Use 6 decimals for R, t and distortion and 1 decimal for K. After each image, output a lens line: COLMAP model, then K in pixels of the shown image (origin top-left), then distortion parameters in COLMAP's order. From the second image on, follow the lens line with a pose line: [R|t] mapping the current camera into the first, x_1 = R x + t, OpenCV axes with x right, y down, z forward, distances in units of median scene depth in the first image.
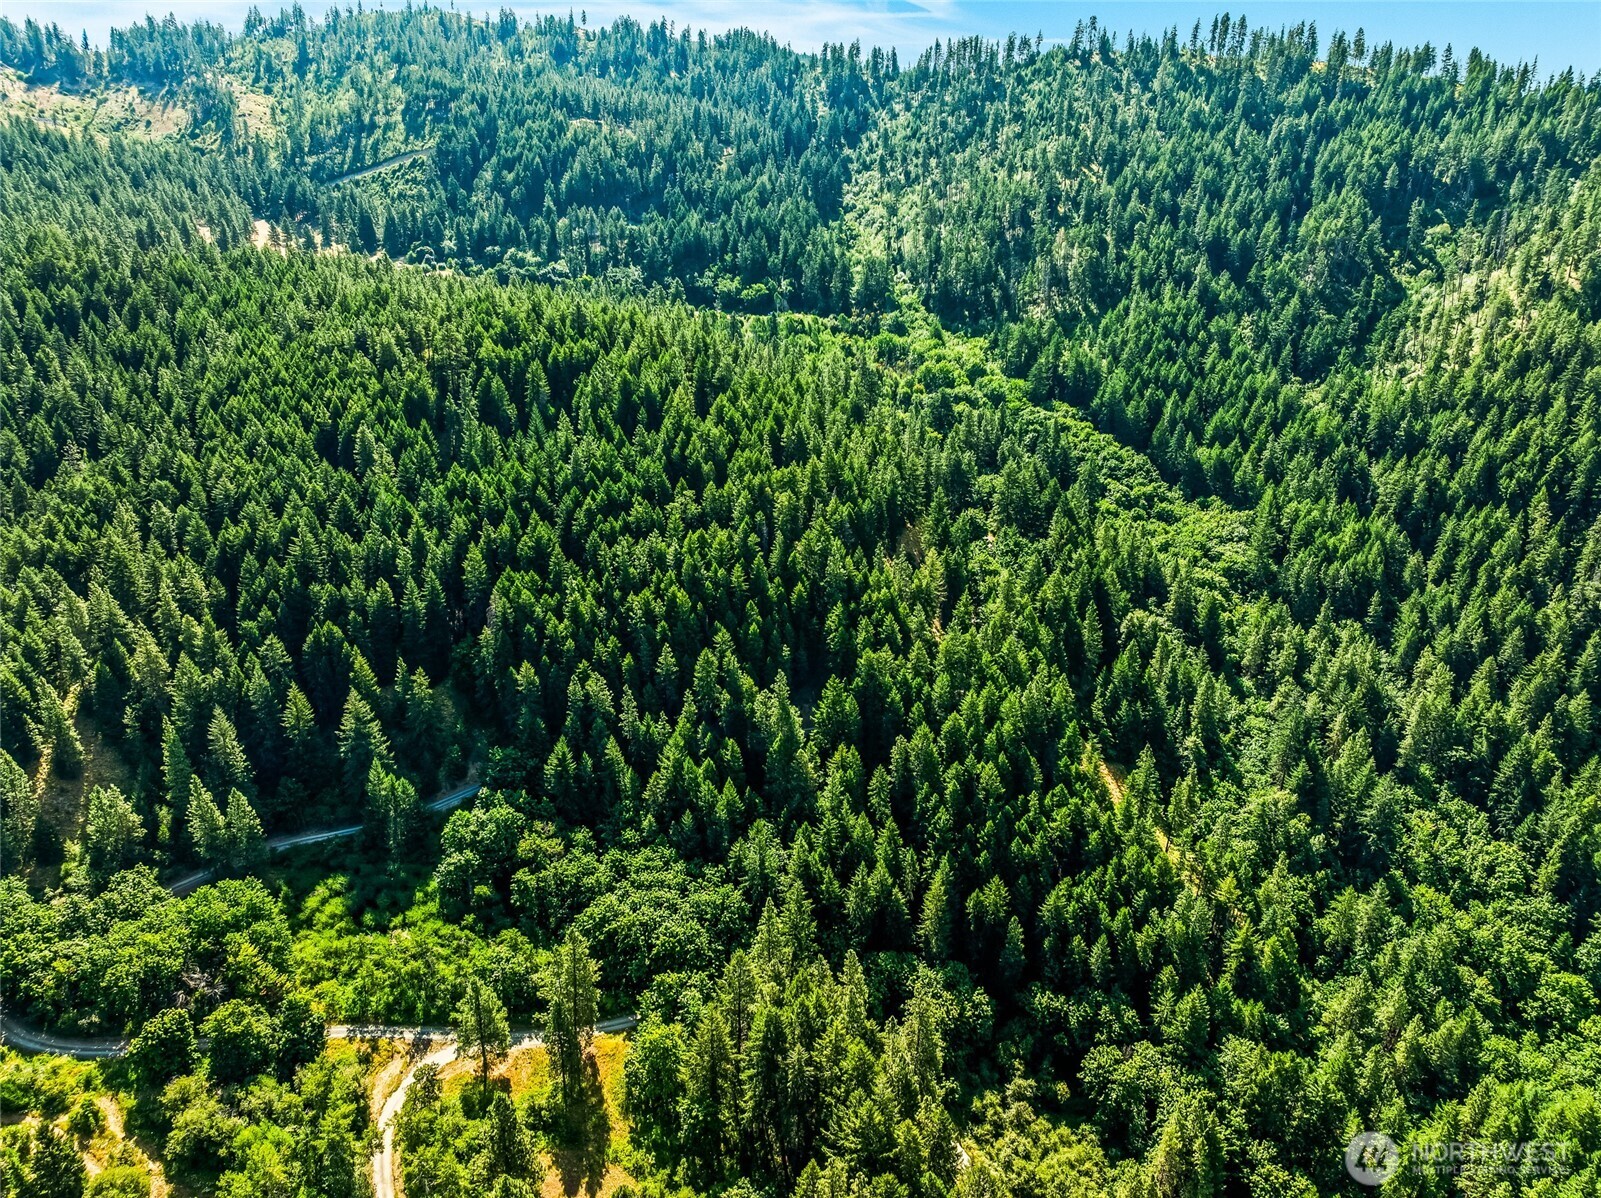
lens RADIAL K [[1122.5, 0, 806.5], [0, 1122.5, 598.9], [0, 0, 1]] dist [-0.032113, 0.016528]
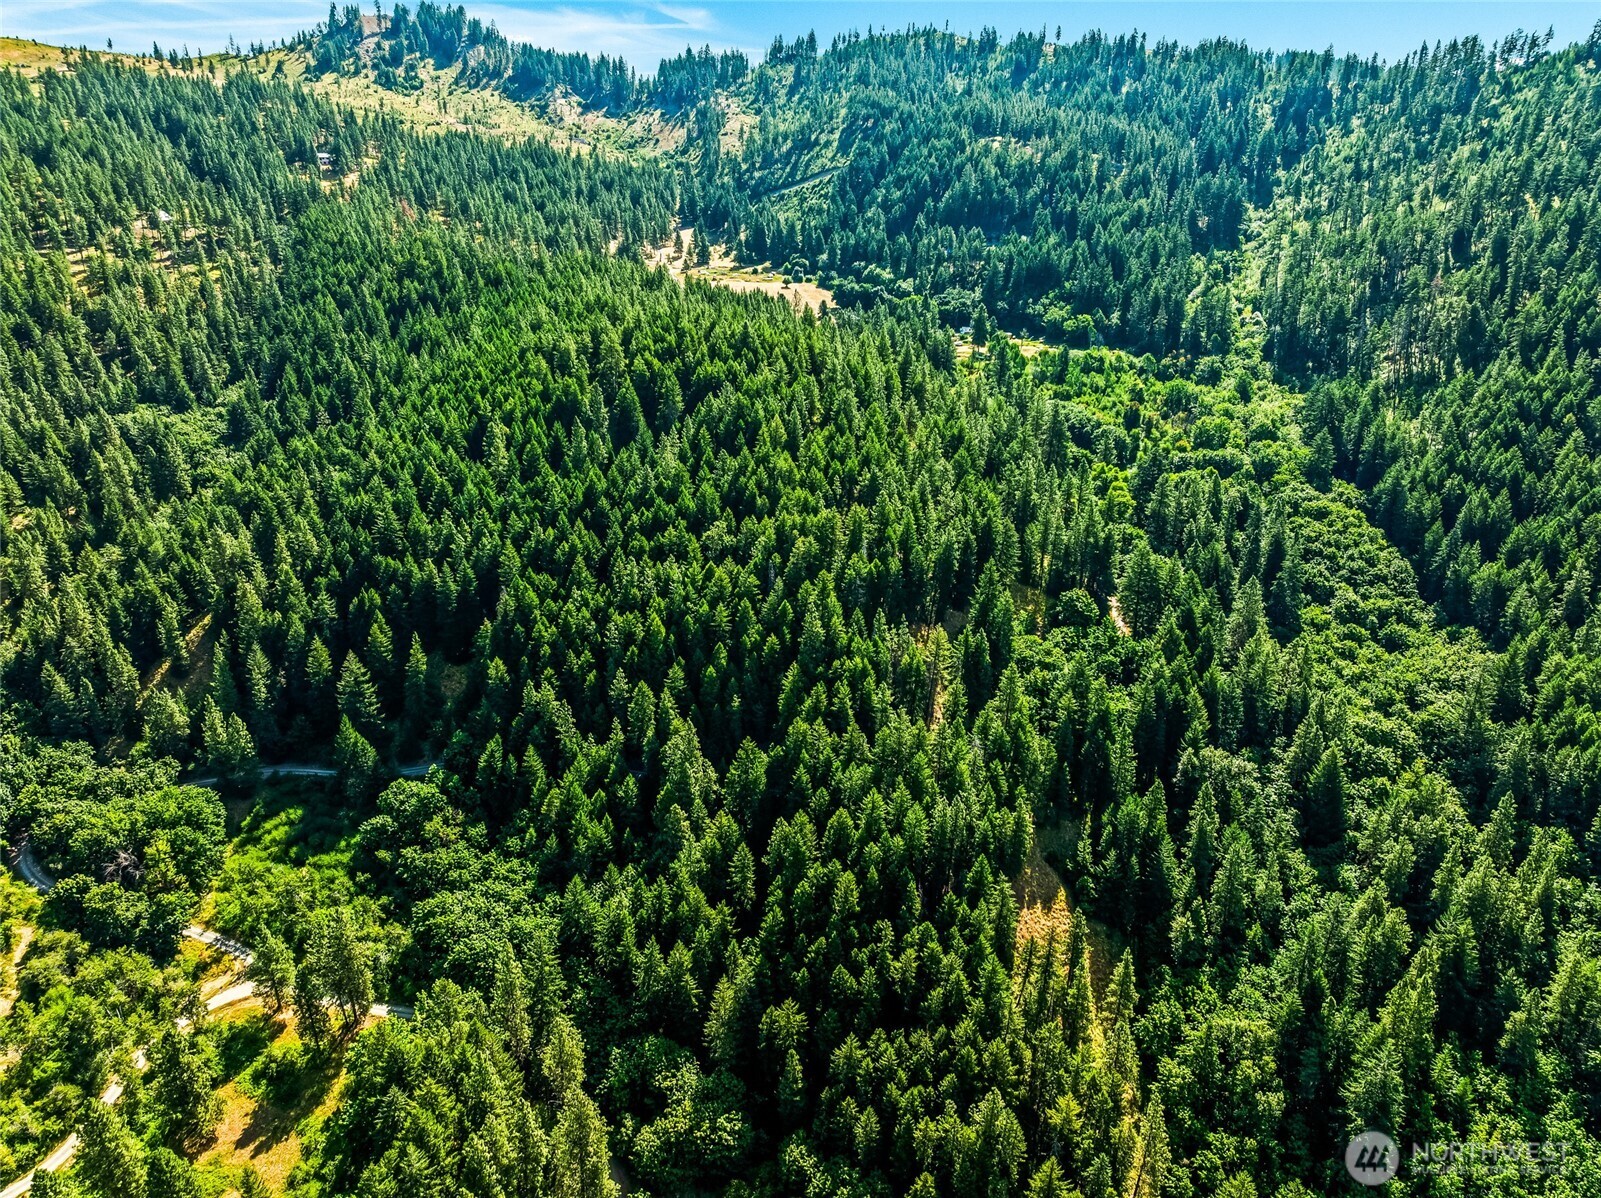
lens RADIAL K [[1122.5, 0, 806.5], [0, 1122.5, 598.9], [0, 0, 1]] dist [-0.032113, 0.016528]
pose [[0.879552, 0.173512, -0.443037, 0.267493], [-0.178160, 0.983498, 0.031482, -0.048434], [0.441188, 0.051242, 0.895950, 0.101361]]
